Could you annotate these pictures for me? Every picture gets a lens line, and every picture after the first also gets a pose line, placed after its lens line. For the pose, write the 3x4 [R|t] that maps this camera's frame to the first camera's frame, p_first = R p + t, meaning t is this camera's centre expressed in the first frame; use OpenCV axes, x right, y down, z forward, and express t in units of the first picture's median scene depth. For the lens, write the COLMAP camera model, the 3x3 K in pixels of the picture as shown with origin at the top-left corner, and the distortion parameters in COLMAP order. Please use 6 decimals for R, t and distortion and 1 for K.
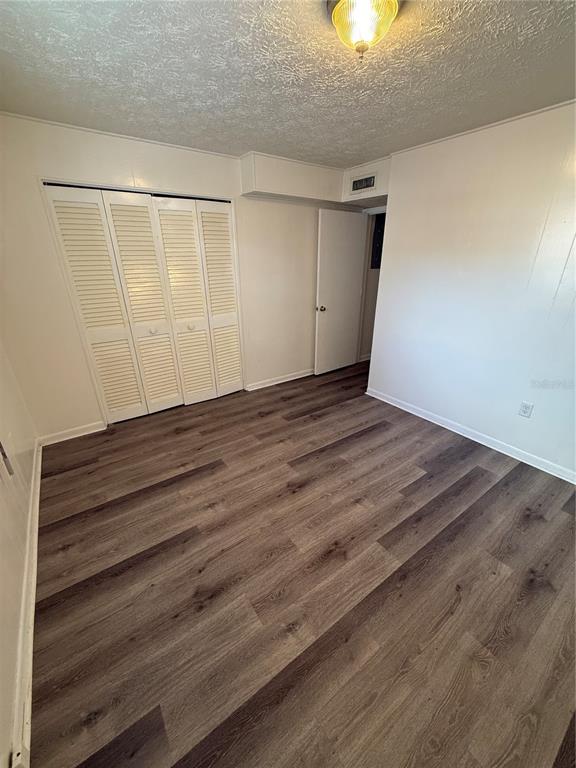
lens RADIAL K [[306.0, 0, 288.0], [0, 306.0, 384.0], [0, 0, 1]] dist [-0.000872, -0.000156]
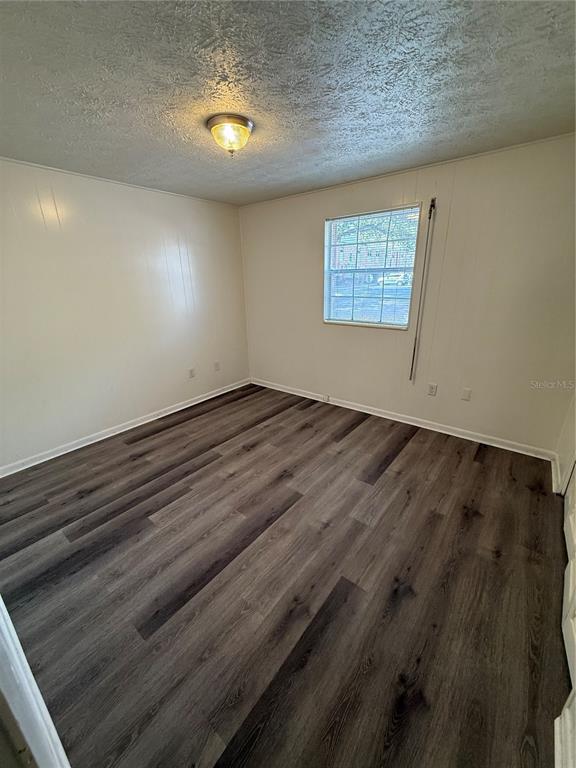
lens RADIAL K [[306.0, 0, 288.0], [0, 306.0, 384.0], [0, 0, 1]] dist [-0.000872, -0.000156]
pose [[-0.960514, 0.111835, -0.254766, 0.257980], [-0.087147, 0.748660, 0.657201, -0.641171], [0.264231, 0.653453, -0.709353, 1.540269]]
